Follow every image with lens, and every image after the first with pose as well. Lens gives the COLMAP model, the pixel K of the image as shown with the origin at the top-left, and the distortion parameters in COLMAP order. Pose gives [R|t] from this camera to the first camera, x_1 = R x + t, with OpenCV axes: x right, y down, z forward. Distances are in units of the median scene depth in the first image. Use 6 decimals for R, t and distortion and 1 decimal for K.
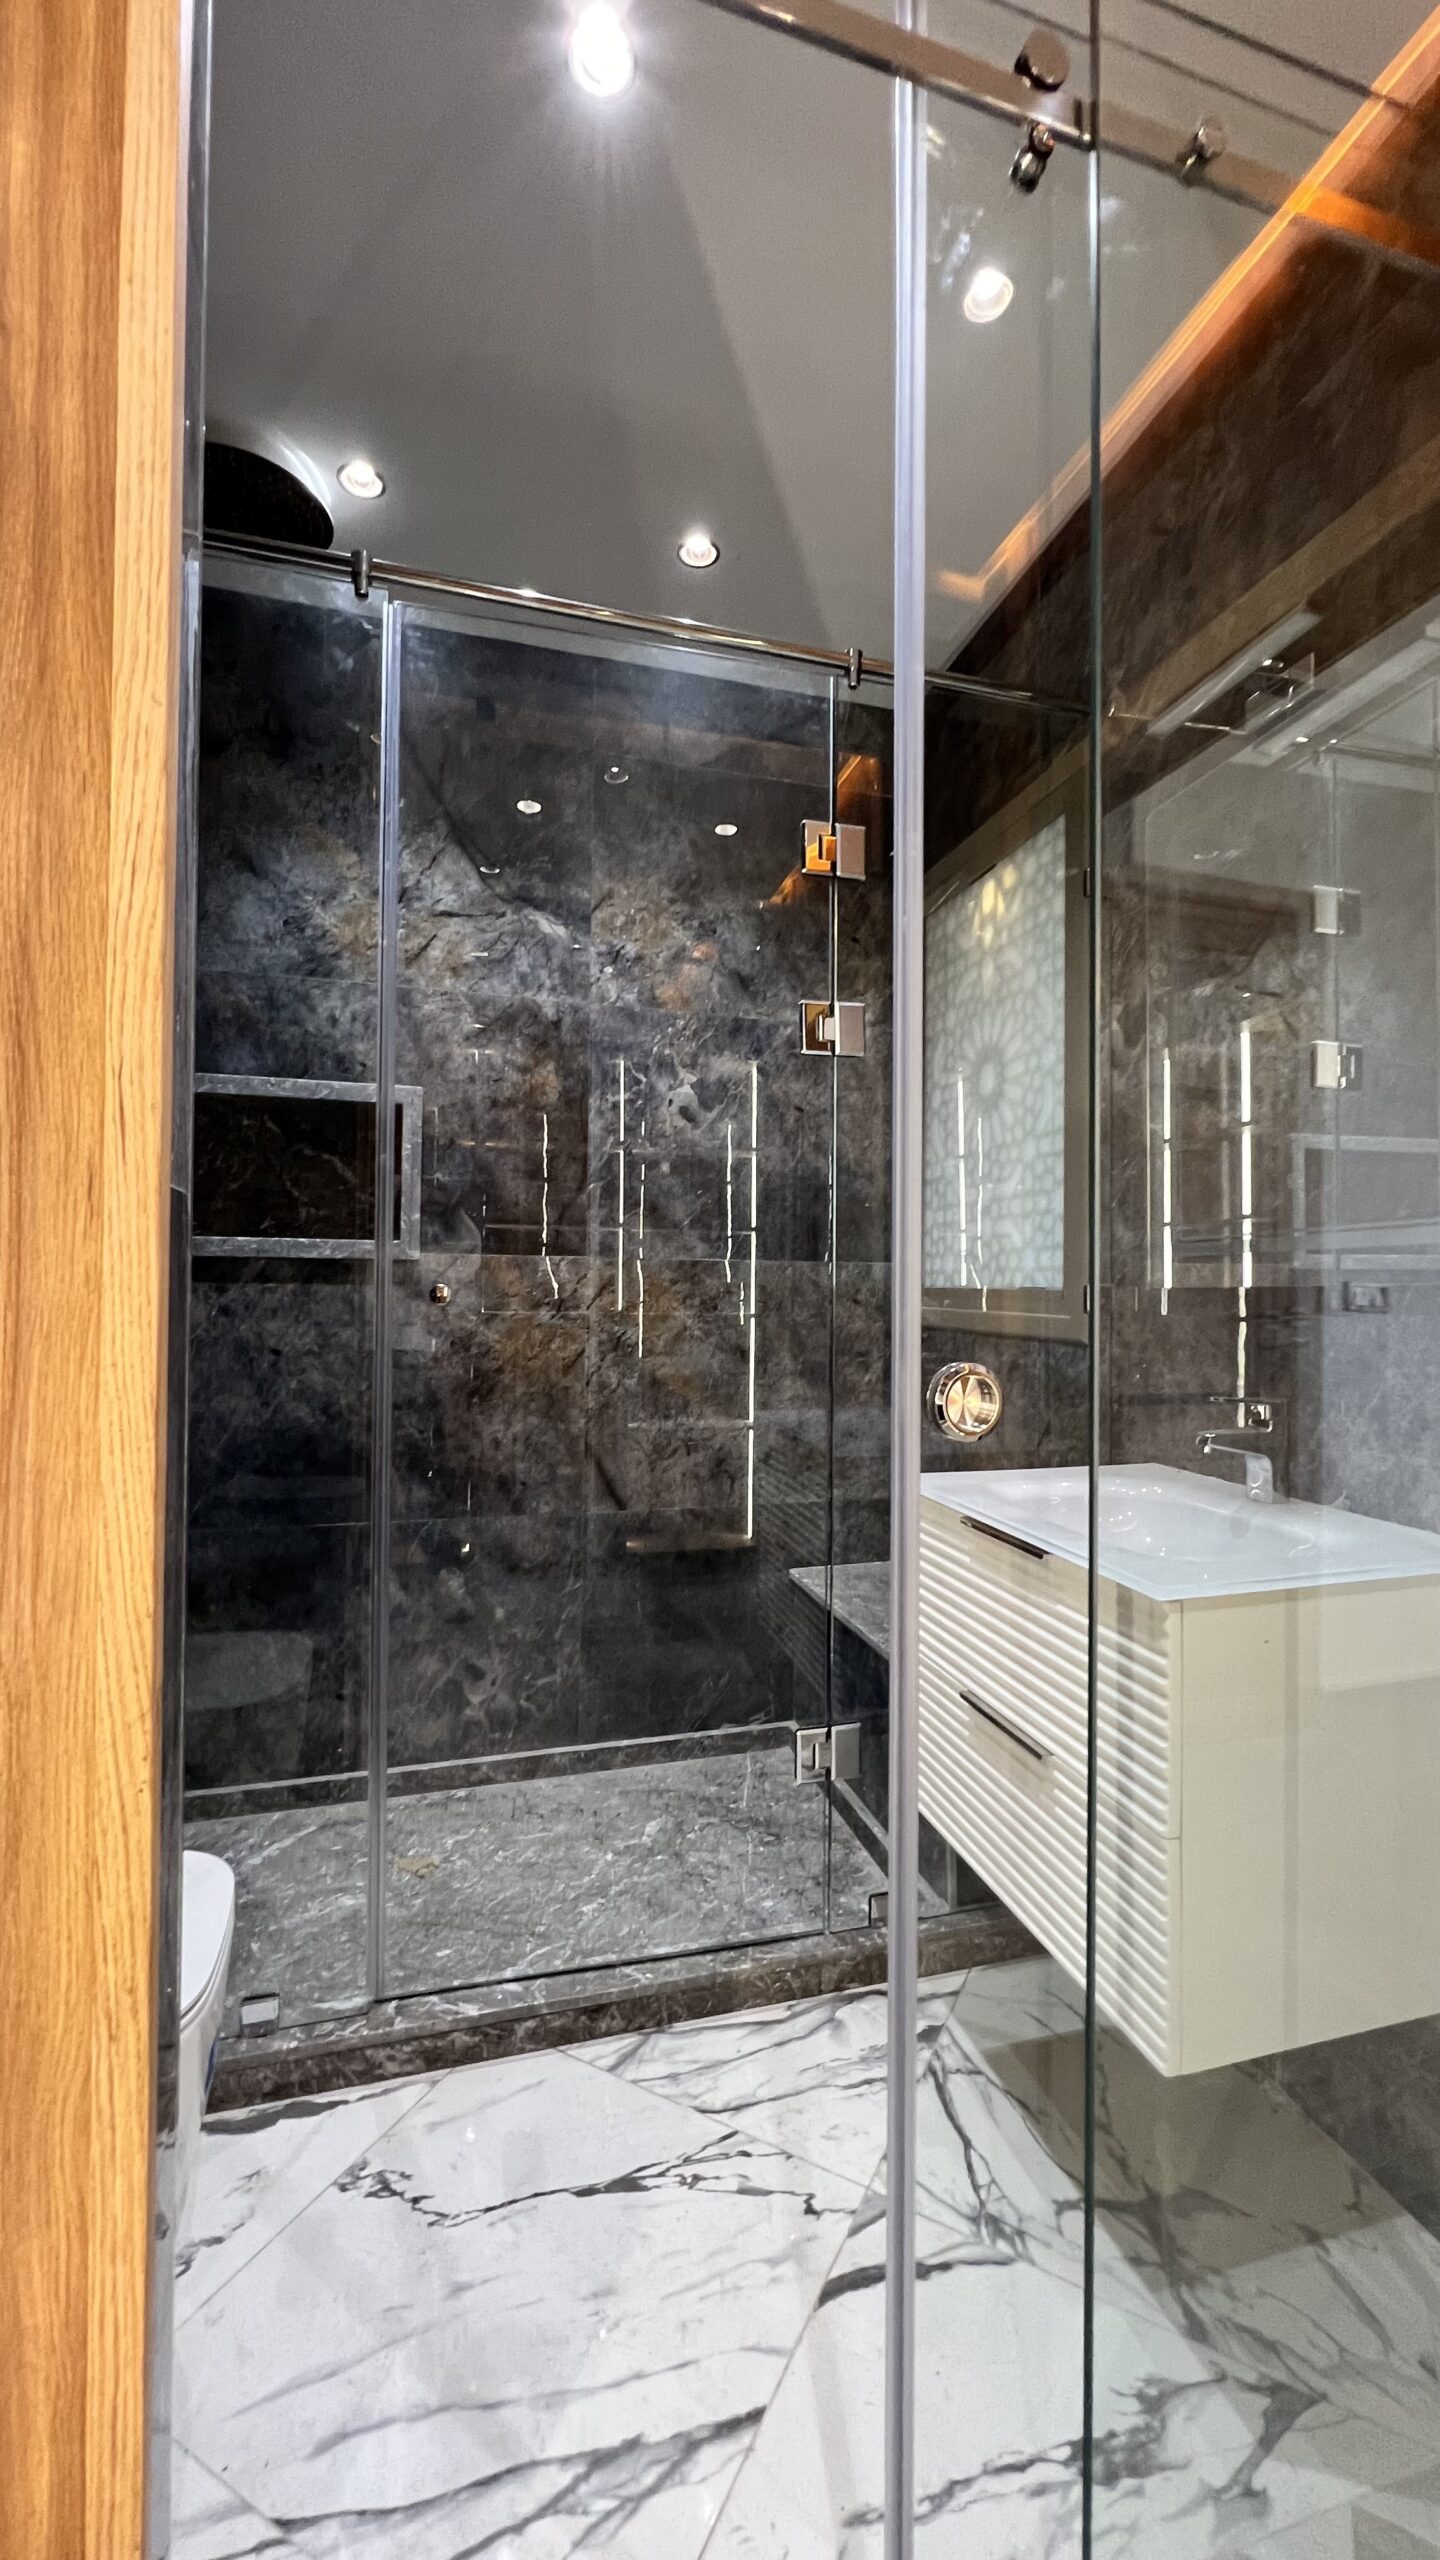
lens RADIAL K [[1032.6, 0, 727.8], [0, 1032.6, 1271.6], [0, 0, 1]] dist [-0.002738, 0.000149]
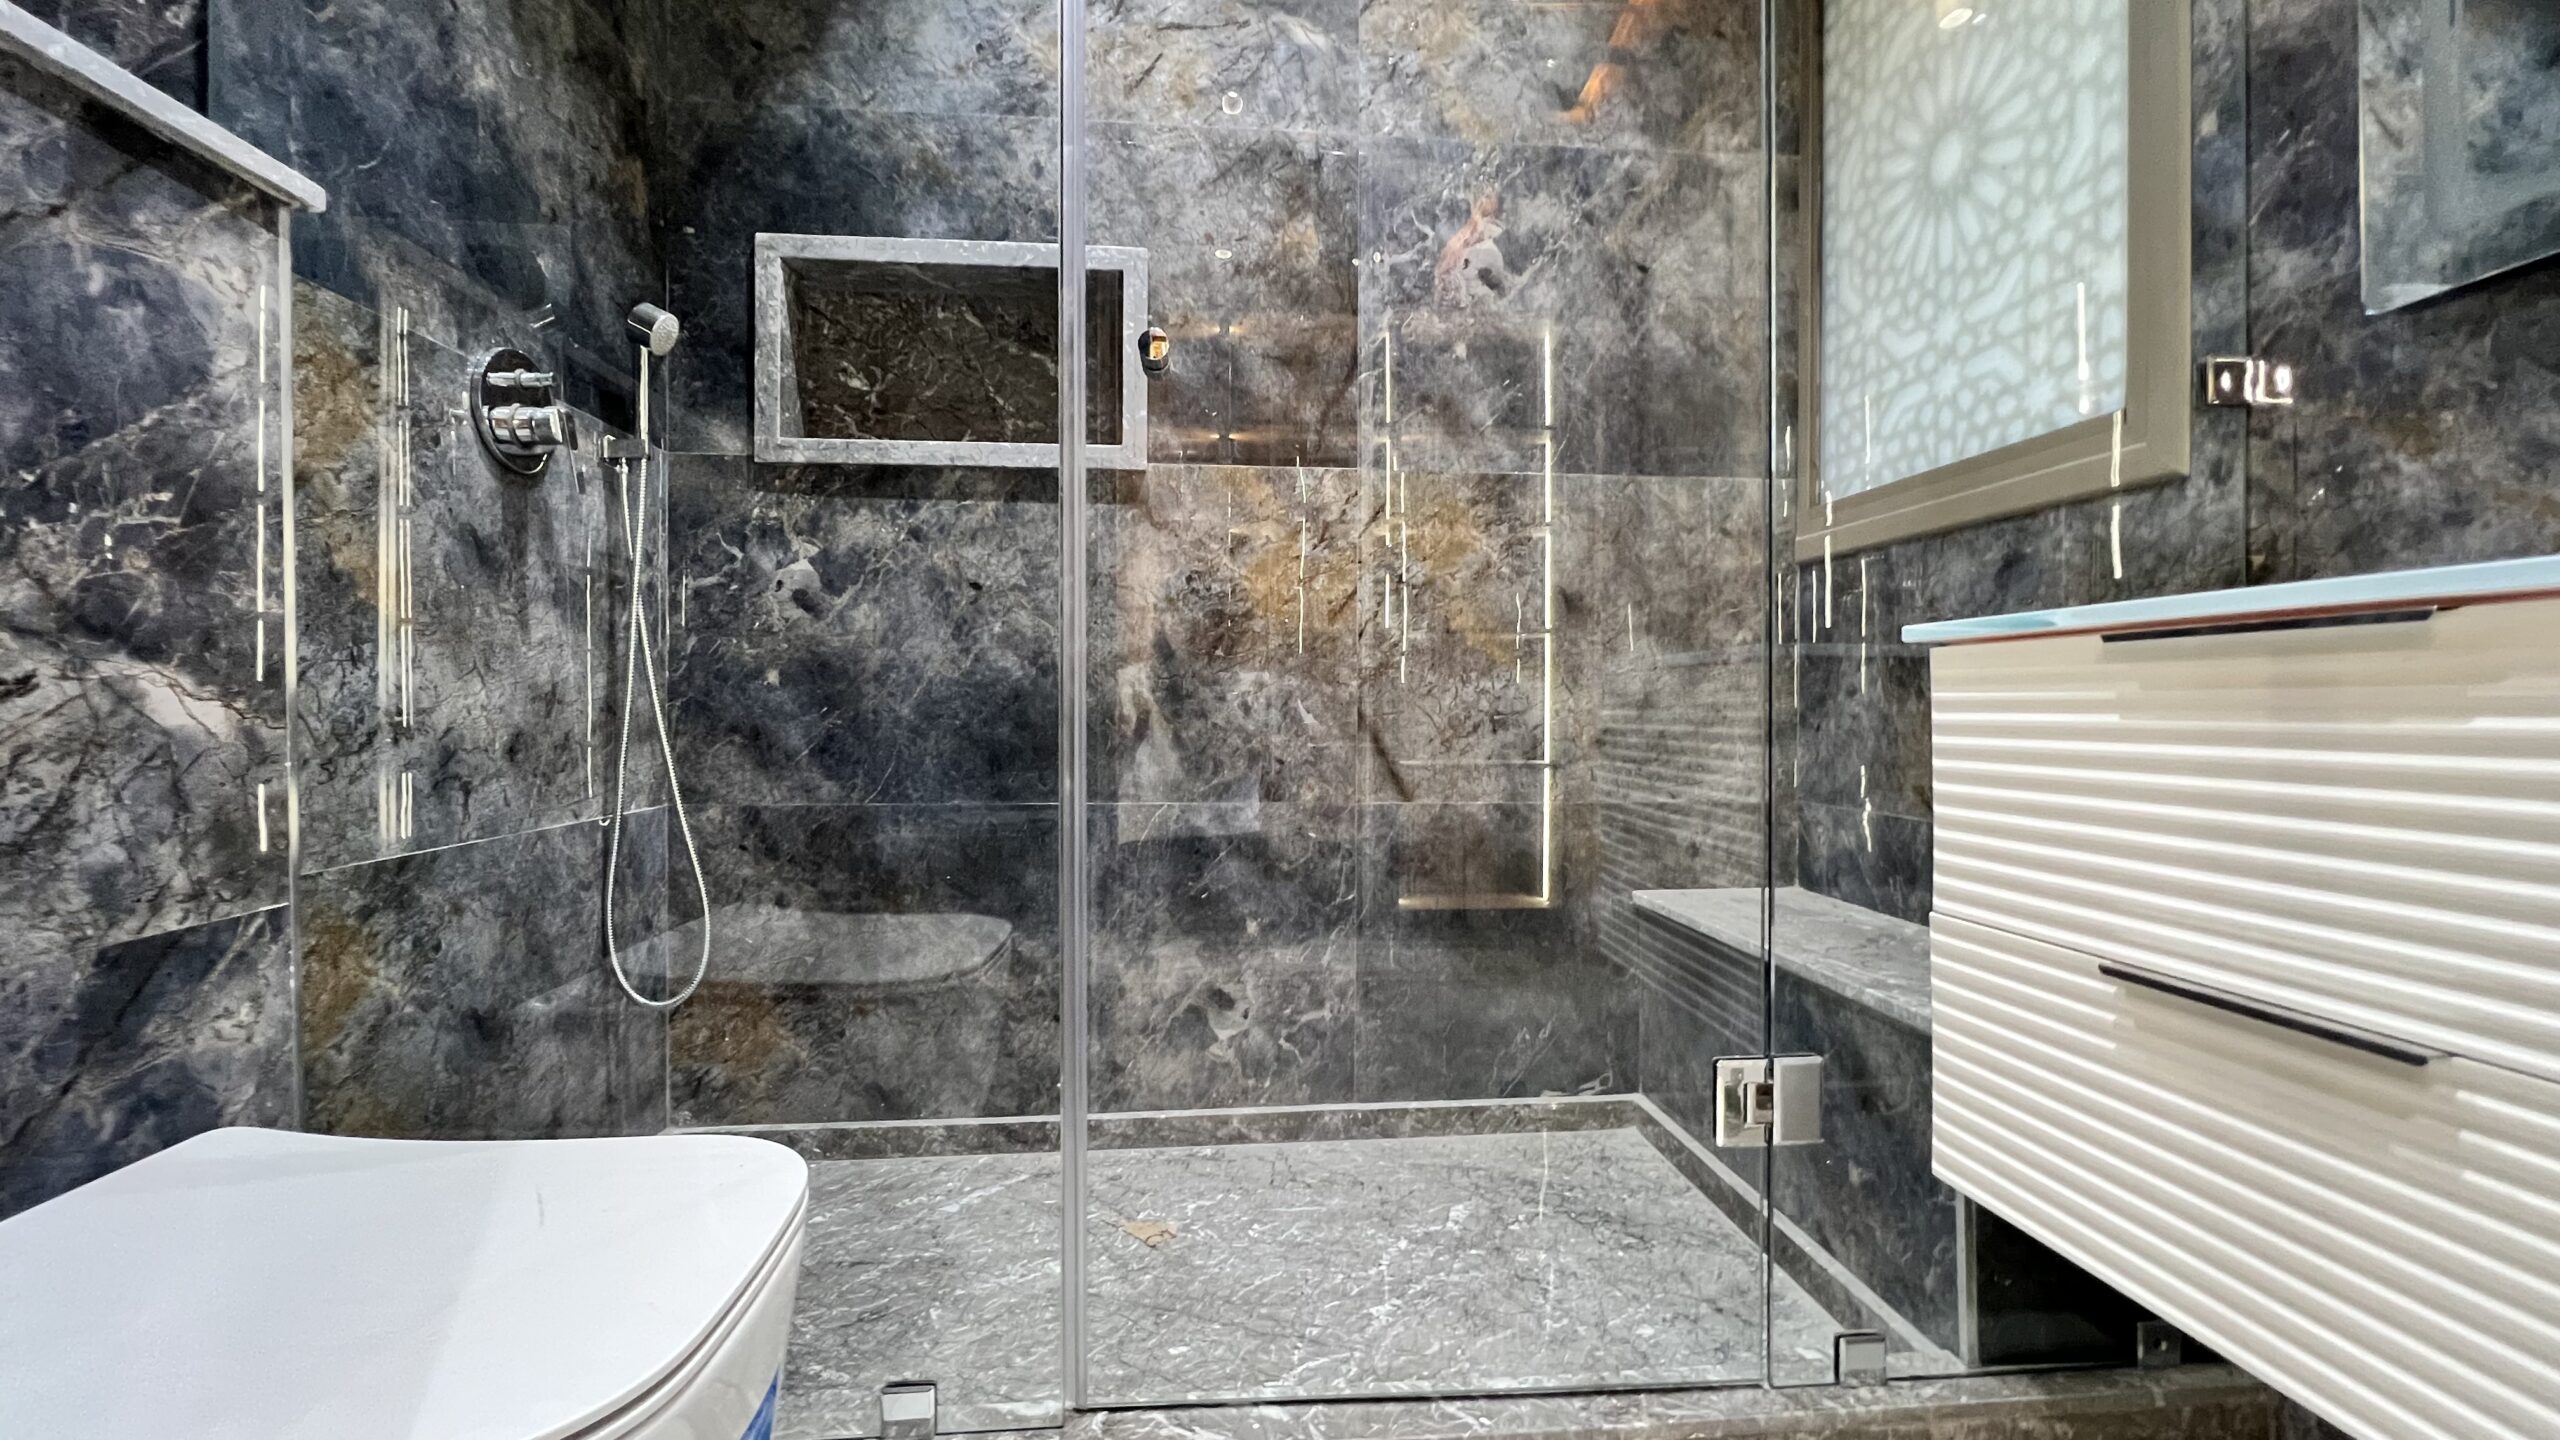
lens RADIAL K [[1032.6, 0, 1274.9], [0, 1032.6, 714.8], [0, 0, 1]] dist [-0.002738, 0.000149]
pose [[0.980988, -0.008303, -0.193893, -0.053024], [0.011510, 0.999815, 0.015423, 0.162648], [0.193729, -0.017362, 0.980902, 0.247255]]
